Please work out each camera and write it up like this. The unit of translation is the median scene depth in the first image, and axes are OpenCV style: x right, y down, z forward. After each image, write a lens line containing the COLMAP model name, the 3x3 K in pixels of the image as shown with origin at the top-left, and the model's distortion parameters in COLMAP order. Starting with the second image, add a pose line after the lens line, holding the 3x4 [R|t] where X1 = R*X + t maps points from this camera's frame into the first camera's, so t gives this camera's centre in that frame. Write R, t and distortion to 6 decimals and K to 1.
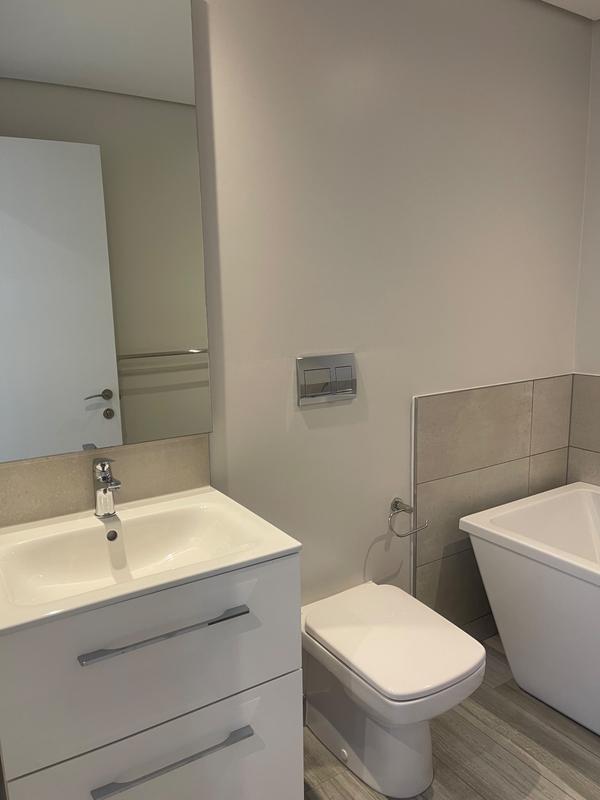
lens RADIAL K [[605.4, 0, 294.9], [0, 605.4, 395.3], [0, 0, 1]] dist [0.046345, -0.080445]
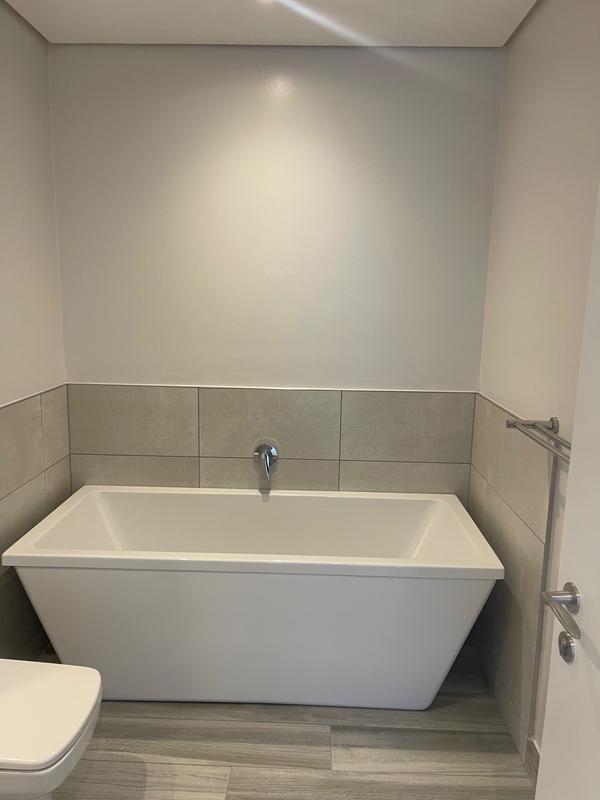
lens RADIAL K [[605.4, 0, 294.9], [0, 605.4, 395.3], [0, 0, 1]] dist [0.046345, -0.080445]
pose [[0.555447, -0.099915, 0.825527, -0.201901], [0.103976, 0.993309, 0.050263, -0.030771], [-0.825026, 0.057916, 0.562119, 0.110372]]
